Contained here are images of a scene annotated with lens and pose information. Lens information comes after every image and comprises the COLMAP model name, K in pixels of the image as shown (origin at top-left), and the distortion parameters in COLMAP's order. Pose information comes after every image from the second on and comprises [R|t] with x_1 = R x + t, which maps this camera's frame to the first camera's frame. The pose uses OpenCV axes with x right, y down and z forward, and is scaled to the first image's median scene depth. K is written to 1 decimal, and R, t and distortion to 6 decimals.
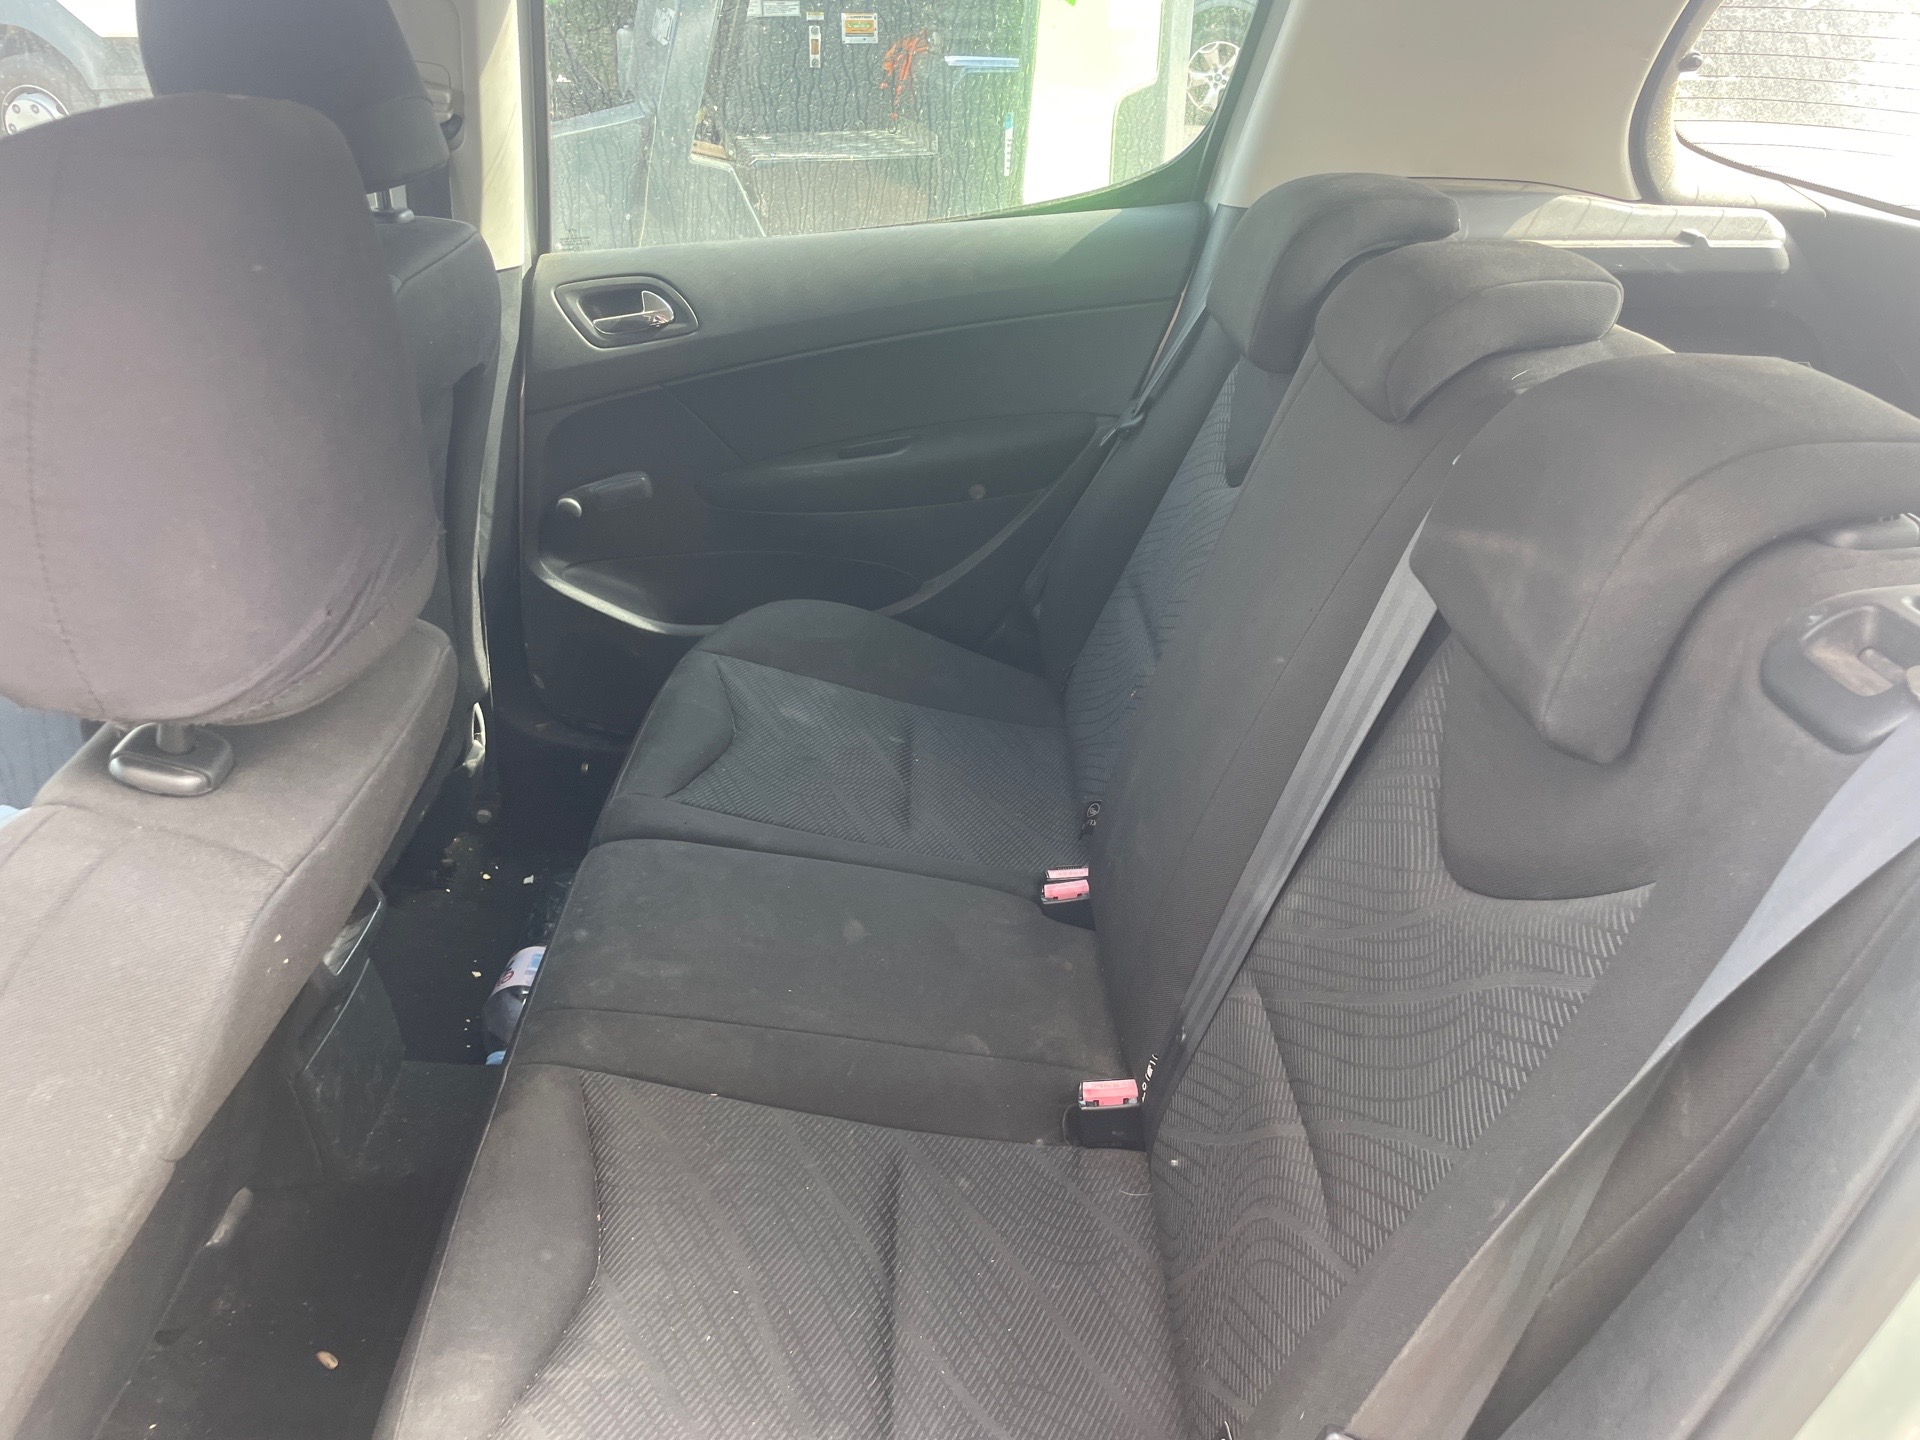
lens RADIAL K [[1499.0, 0, 978.4], [0, 1499.0, 726.1], [0, 0, 1]] dist [0.086457, -0.122201]
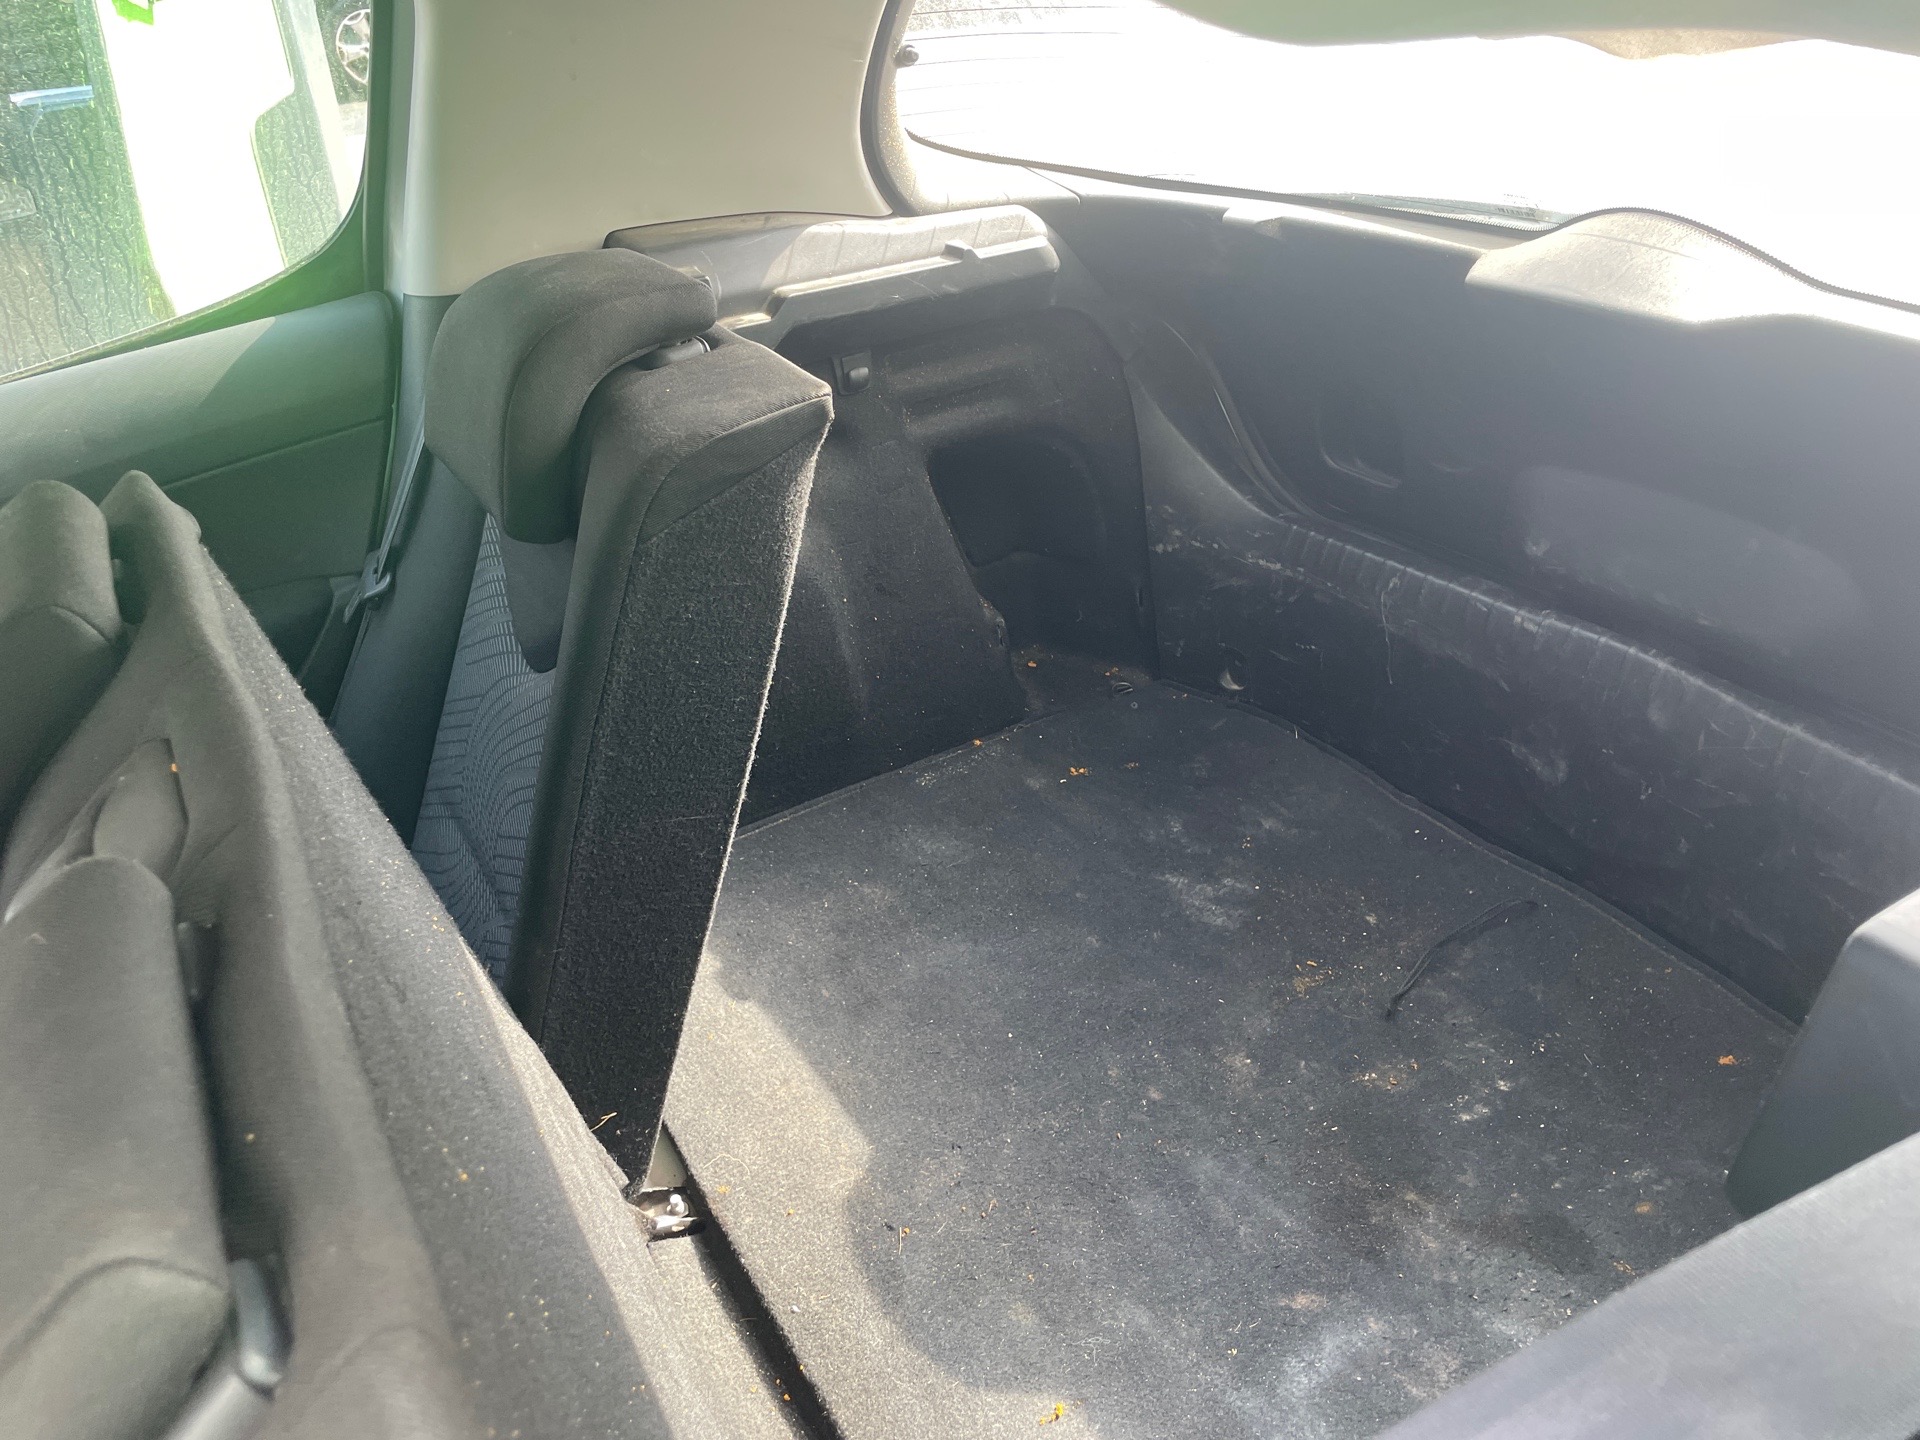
lens RADIAL K [[1499.0, 0, 978.4], [0, 1499.0, 726.1], [0, 0, 1]] dist [0.086457, -0.122201]
pose [[0.877545, -0.288069, 0.383317, 0.058416], [0.275964, 0.957172, 0.087554, -0.126758], [-0.392122, 0.028949, 0.919458, 0.186363]]
